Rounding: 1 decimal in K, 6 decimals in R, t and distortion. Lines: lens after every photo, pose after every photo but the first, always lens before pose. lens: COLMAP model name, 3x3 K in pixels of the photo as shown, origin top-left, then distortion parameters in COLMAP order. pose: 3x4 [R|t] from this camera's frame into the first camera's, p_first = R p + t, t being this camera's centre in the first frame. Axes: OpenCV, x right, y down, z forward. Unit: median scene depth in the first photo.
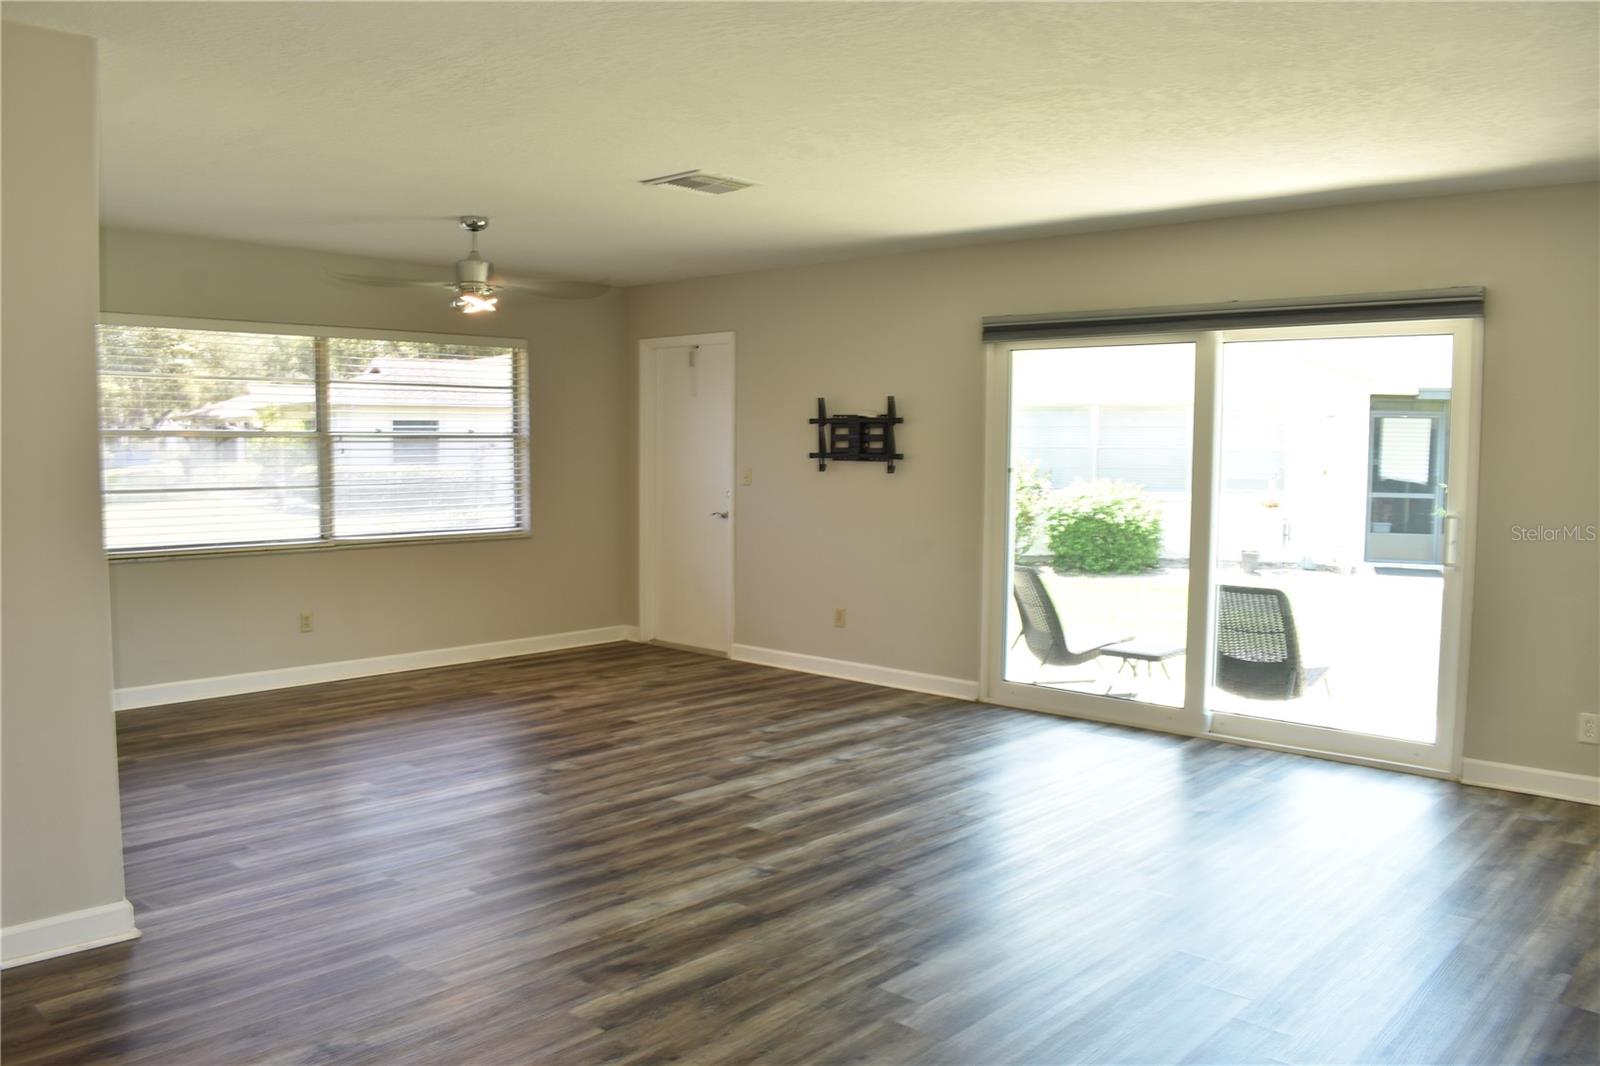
lens RADIAL K [[1244.7, 0, 806.7], [0, 1244.7, 530.1], [0, 0, 1]] dist [-0.094389, 0.017291]
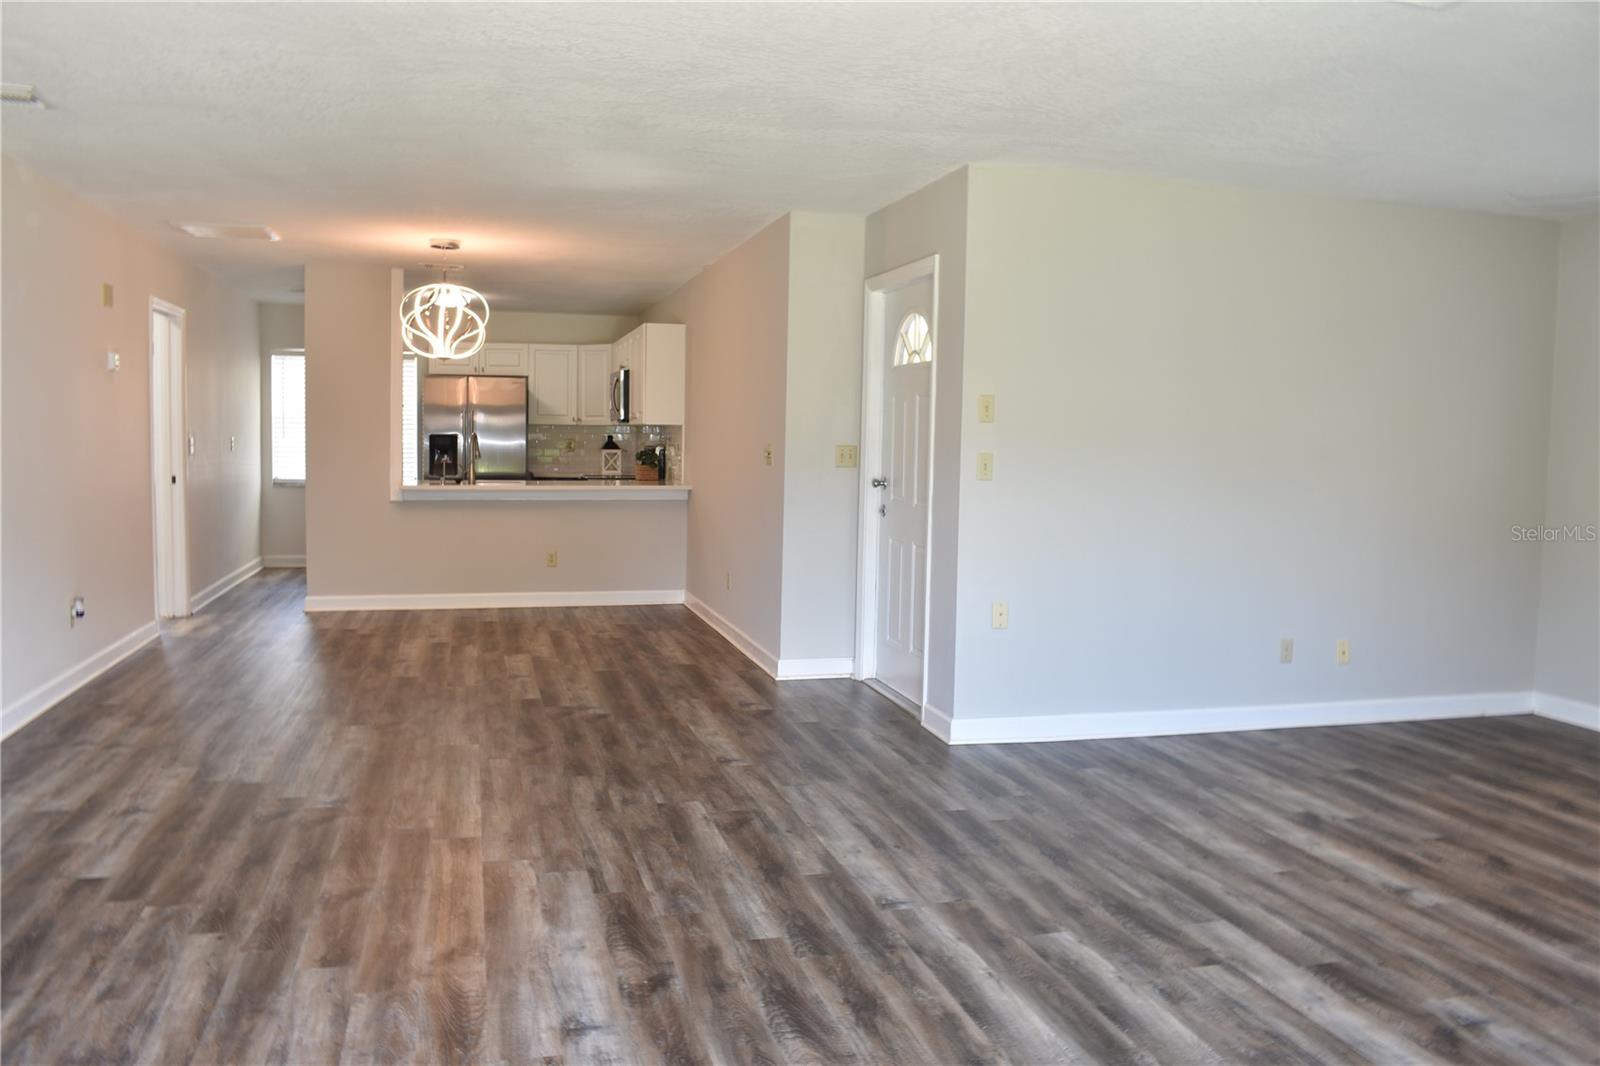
lens RADIAL K [[1244.7, 0, 804.0], [0, 1244.7, 537.7], [0, 0, 1]] dist [-0.094389, 0.017291]
pose [[-0.542926, 0.050187, -0.838279, 0.569140], [-0.081575, 0.990340, 0.112124, -0.056335], [0.835809, 0.129258, -0.533588, 1.097131]]
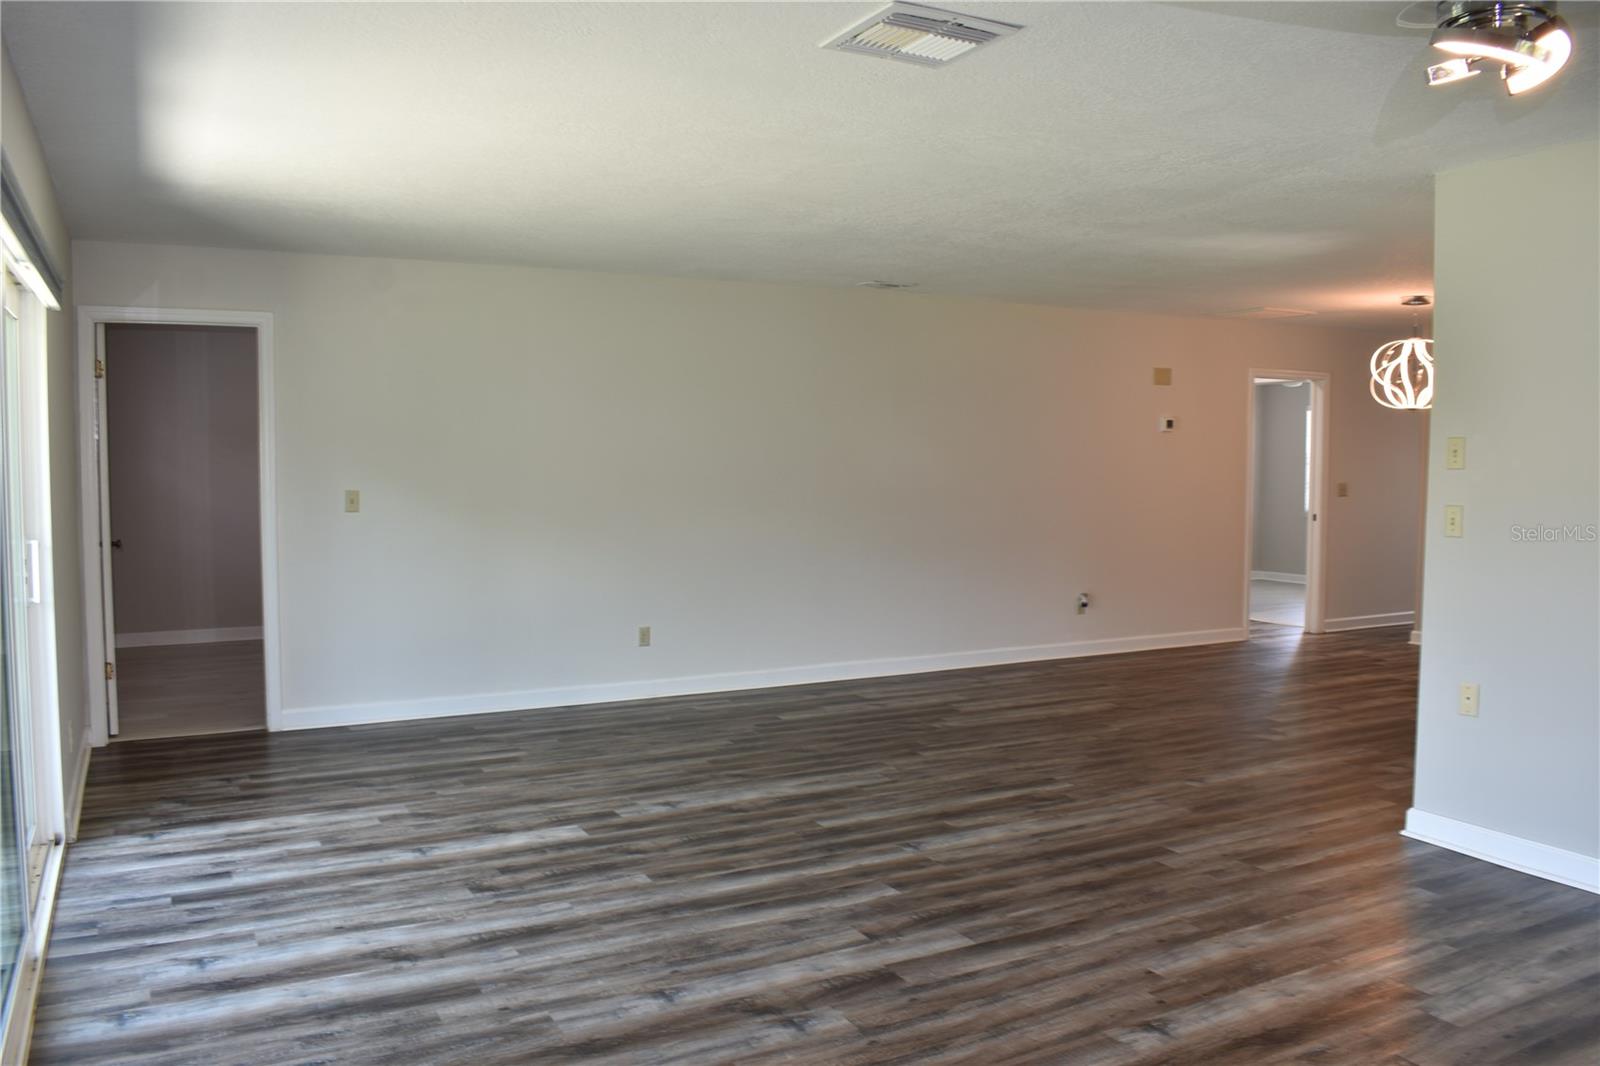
lens RADIAL K [[1244.7, 0, 805.8], [0, 1244.7, 541.7], [0, 0, 1]] dist [-0.094389, 0.017291]
pose [[-0.943121, -0.033817, 0.330725, -0.241136], [0.011693, 0.990823, 0.134658, -0.117958], [-0.332244, 0.130866, -0.934071, 1.624294]]
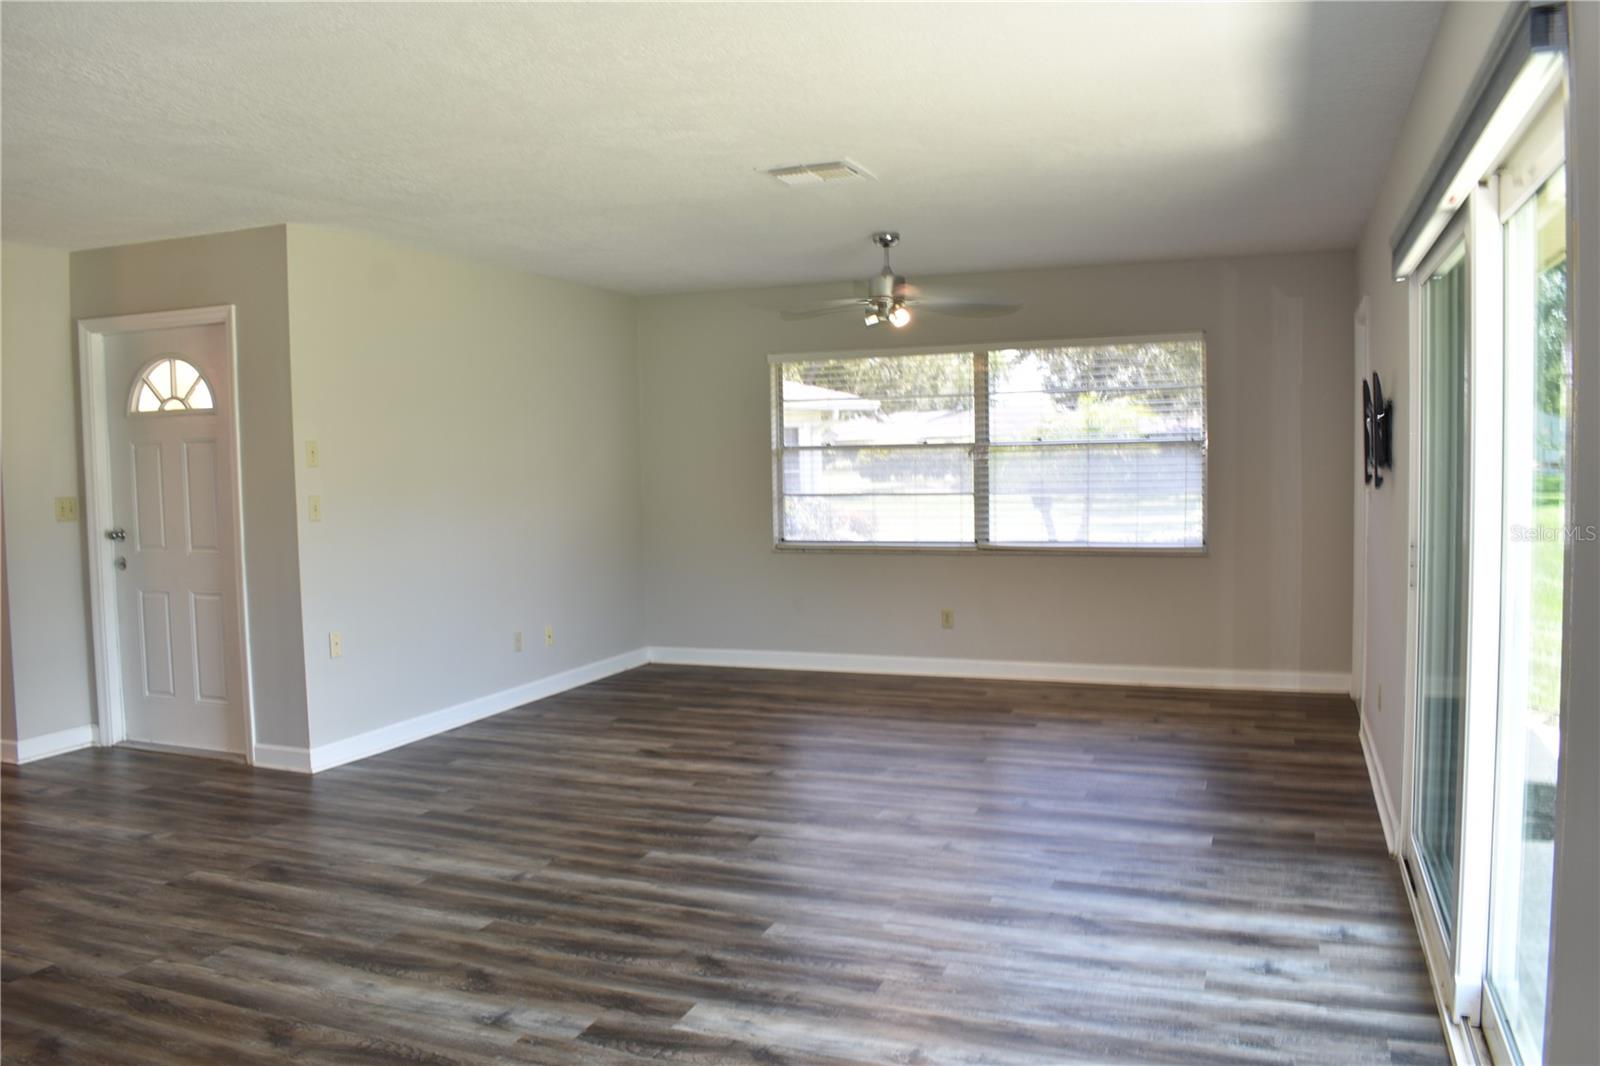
lens RADIAL K [[1244.7, 0, 797.0], [0, 1244.7, 529.3], [0, 0, 1]] dist [-0.094389, 0.017291]
pose [[0.352403, 0.041341, -0.934935, 0.791775], [-0.041010, 0.998746, 0.028704, -0.041278], [0.934949, 0.028226, 0.353657, 0.675135]]
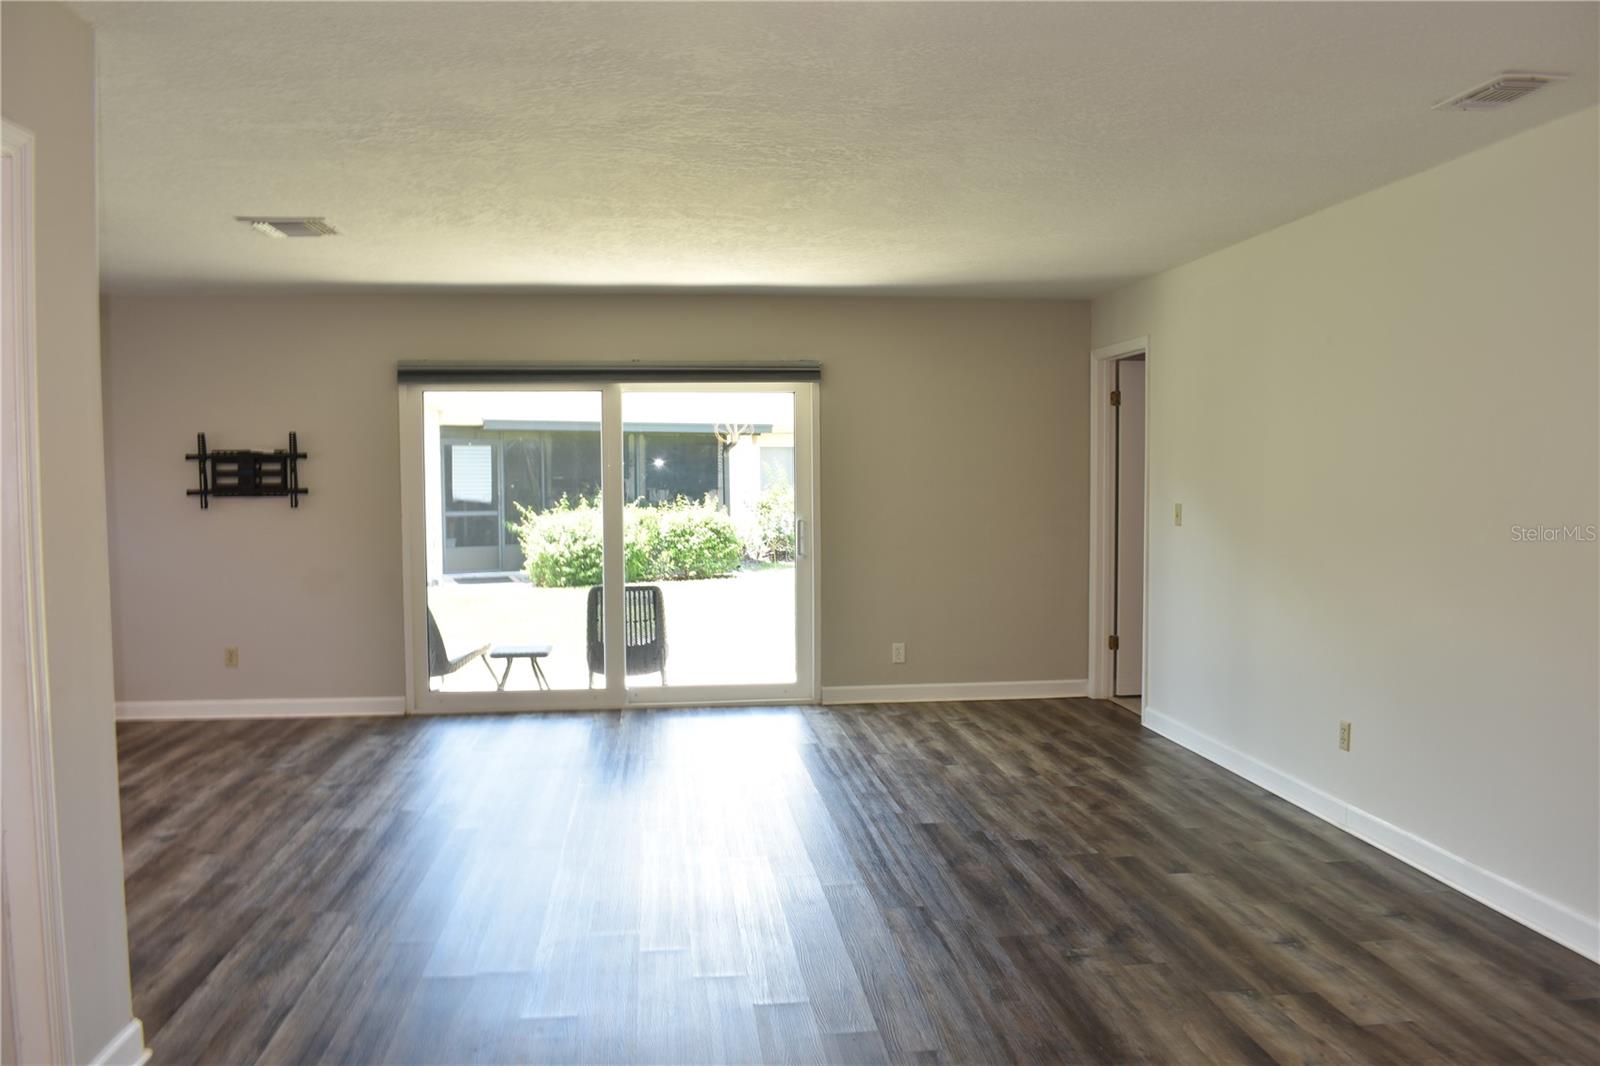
lens RADIAL K [[1244.7, 0, 796.0], [0, 1244.7, 533.5], [0, 0, 1]] dist [-0.094389, 0.017291]
pose [[0.660482, -0.051336, 0.749085, -0.582197], [0.064004, 0.997878, 0.011952, -0.014150], [-0.748109, 0.040051, 0.662367, 0.036850]]
